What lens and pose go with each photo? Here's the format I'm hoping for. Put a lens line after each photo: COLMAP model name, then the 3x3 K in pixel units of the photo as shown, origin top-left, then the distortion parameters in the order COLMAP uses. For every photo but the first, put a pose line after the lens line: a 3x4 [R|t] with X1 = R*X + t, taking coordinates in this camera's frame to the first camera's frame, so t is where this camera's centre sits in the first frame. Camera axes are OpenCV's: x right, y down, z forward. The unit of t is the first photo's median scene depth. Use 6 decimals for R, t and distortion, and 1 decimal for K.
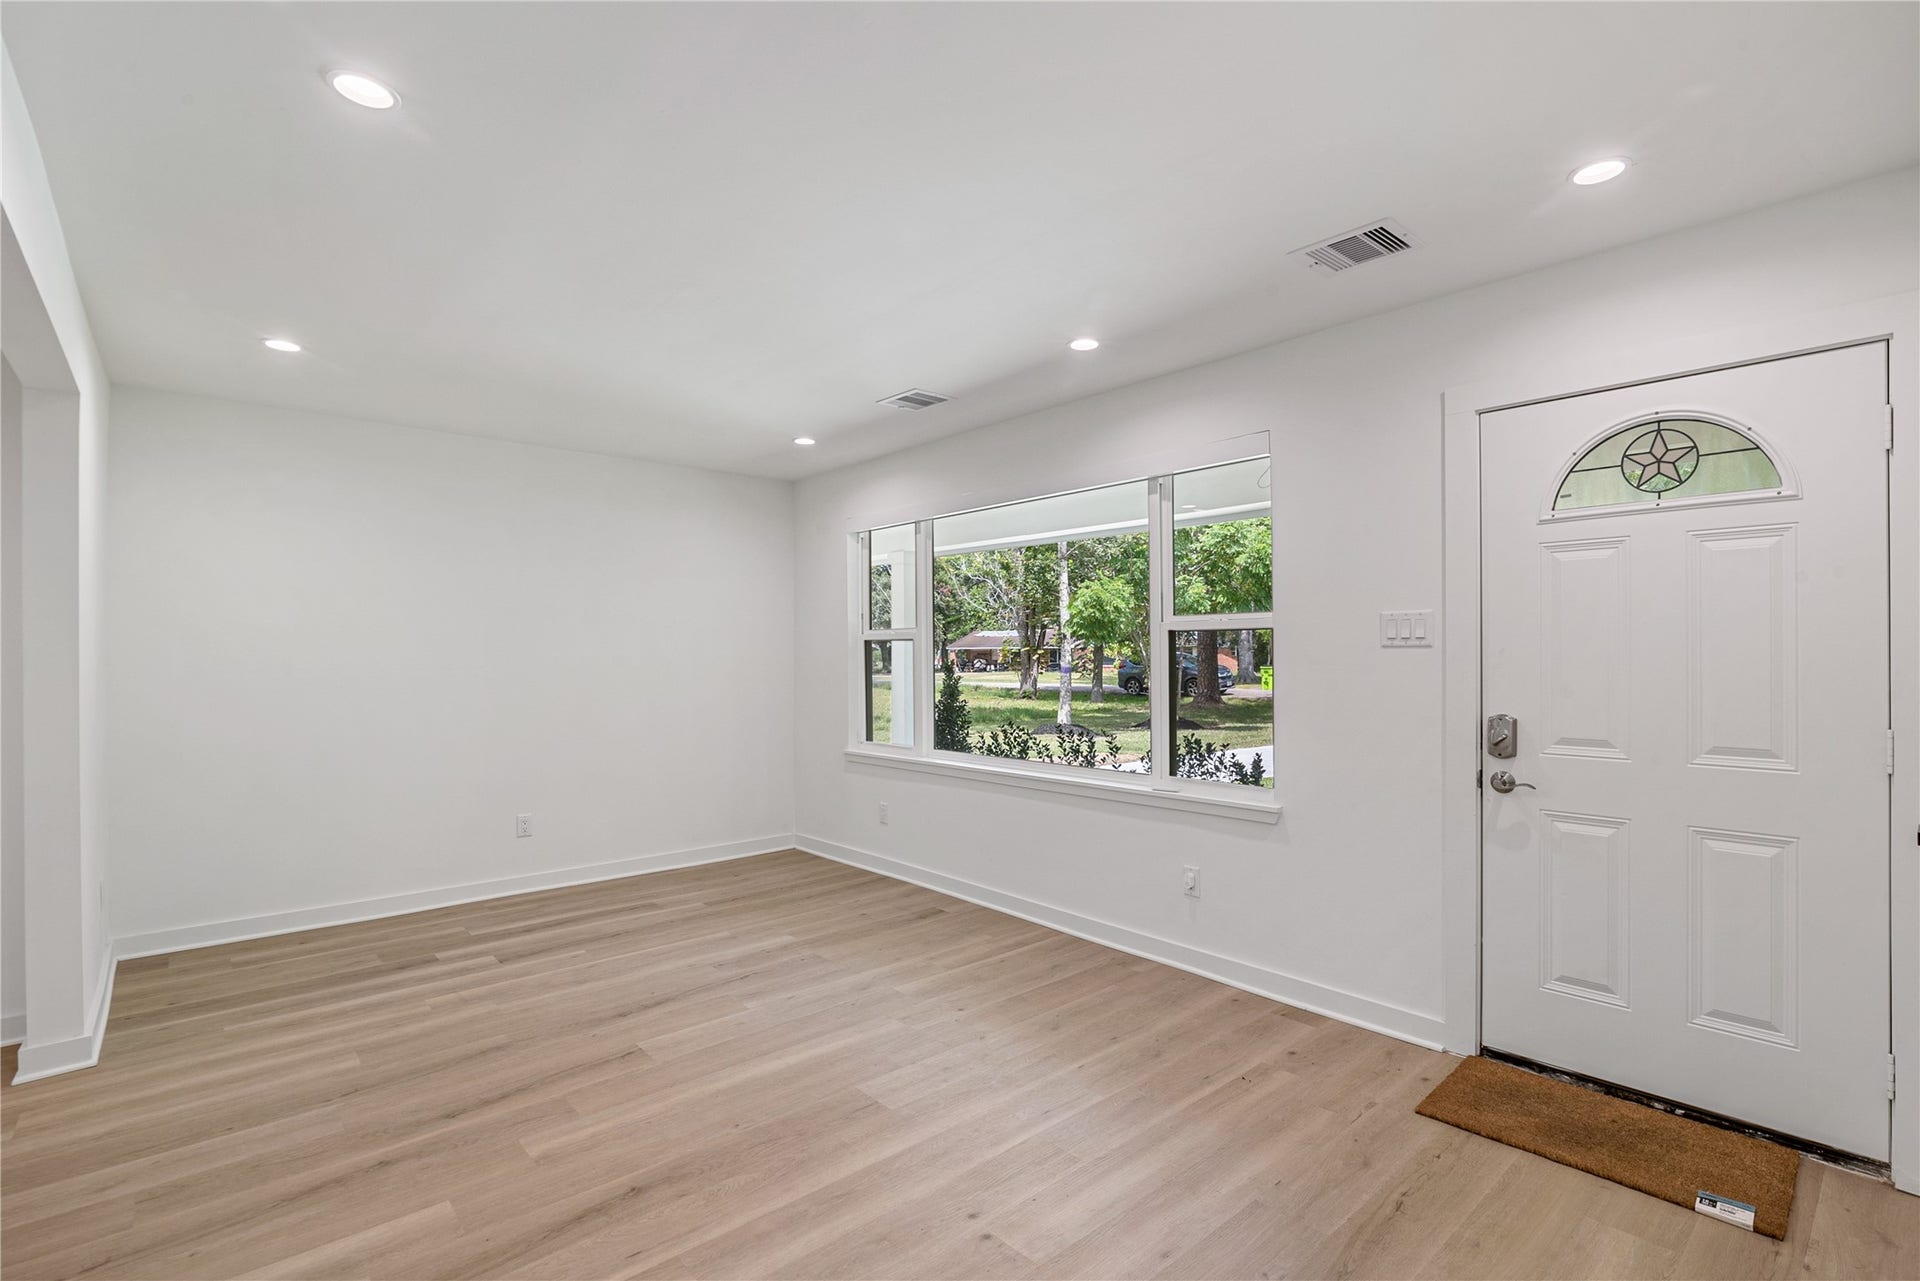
lens RADIAL K [[892.8, 0, 954.2], [0, 892.8, 653.2], [0, 0, 1]] dist [-0.003461, -0.000558]
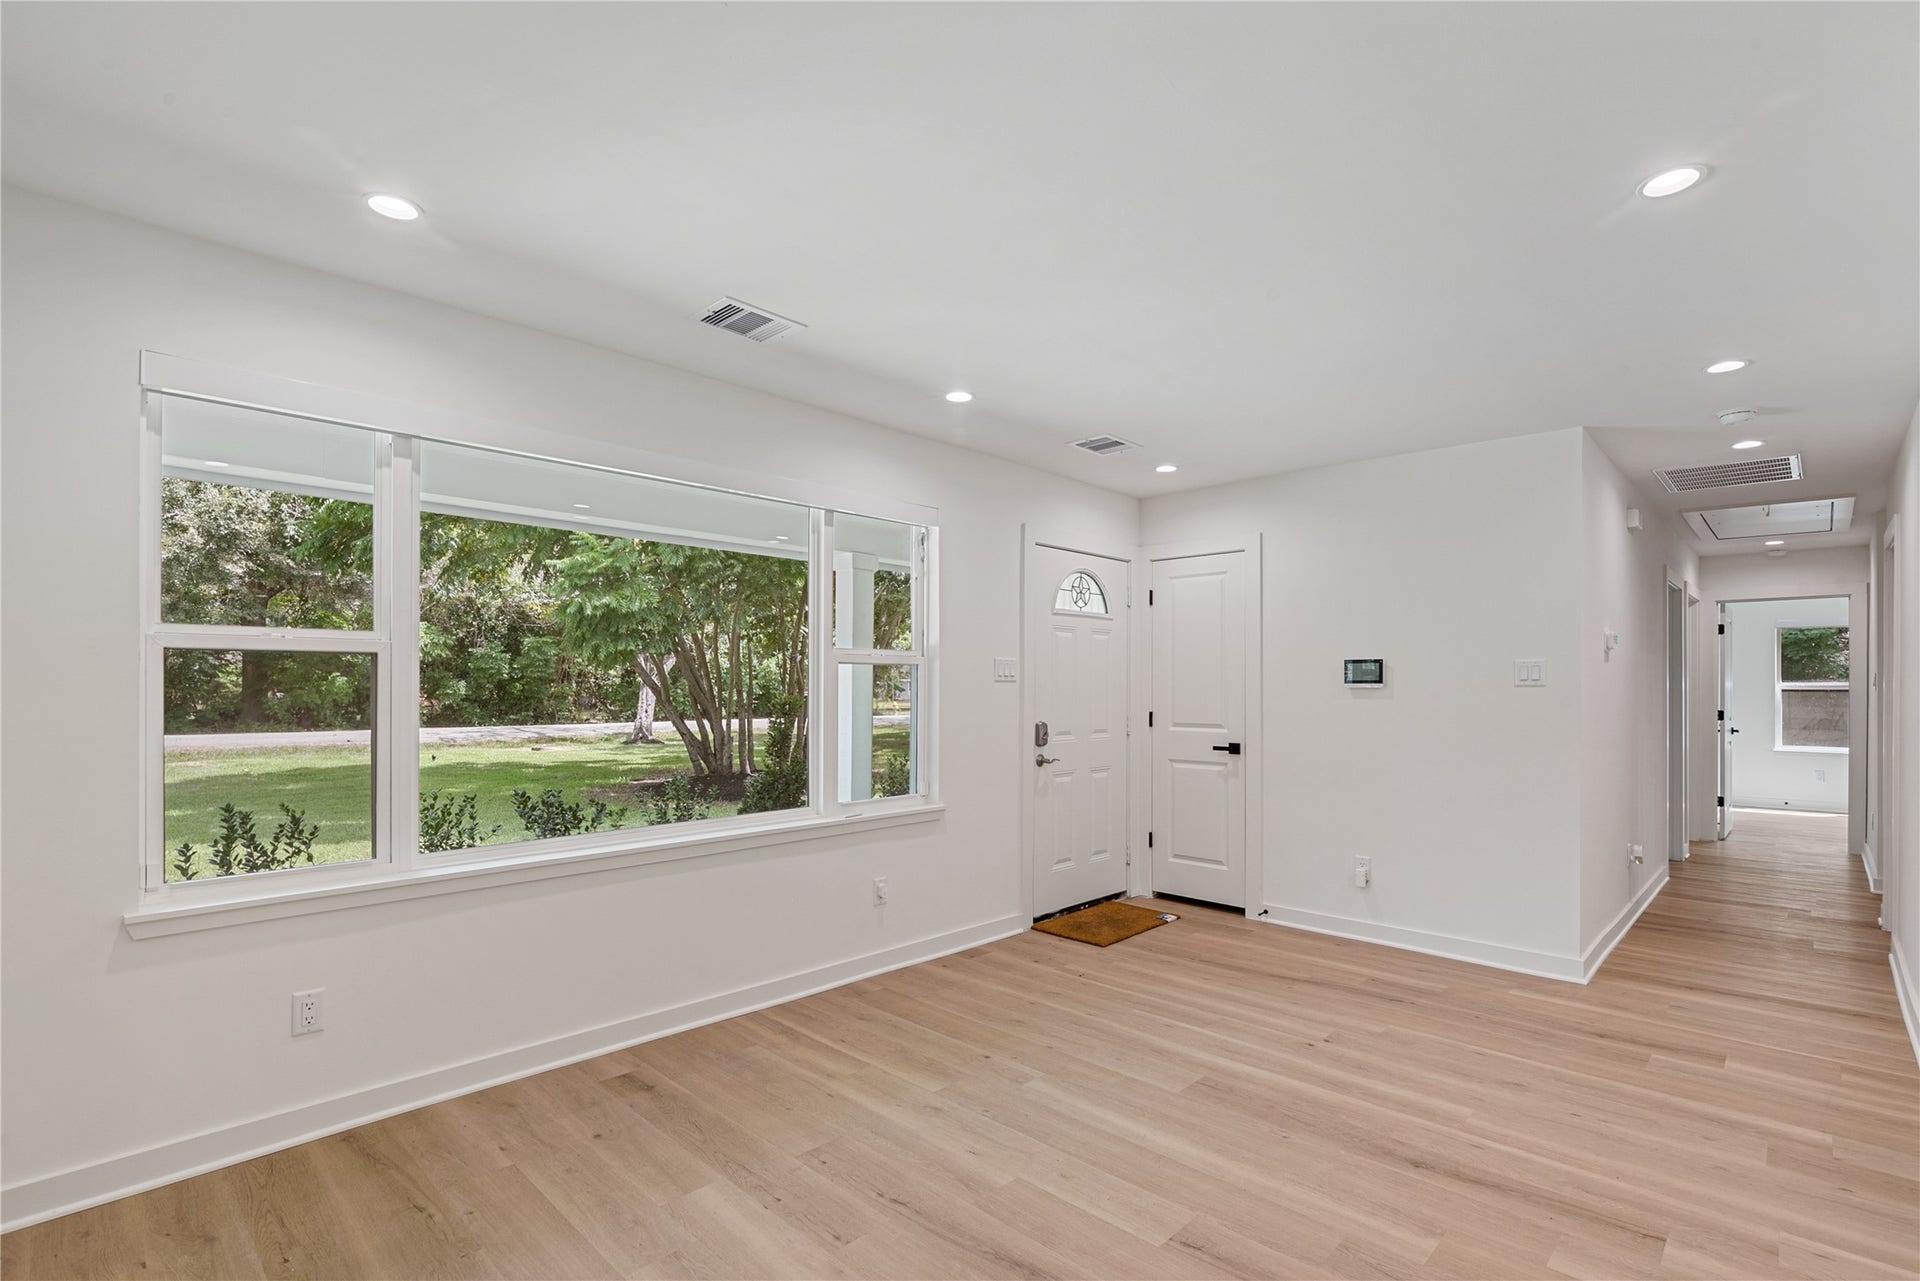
lens RADIAL K [[847.5, 0, 1029.3], [0, 847.5, 678.0], [0, 0, 1]] dist [-0.000069, -0.000108]
pose [[-0.102453, 0.009214, 0.994695, -0.897694], [-0.008820, 0.999909, -0.010171, 0.001821], [-0.994699, -0.009815, -0.102363, 1.044654]]
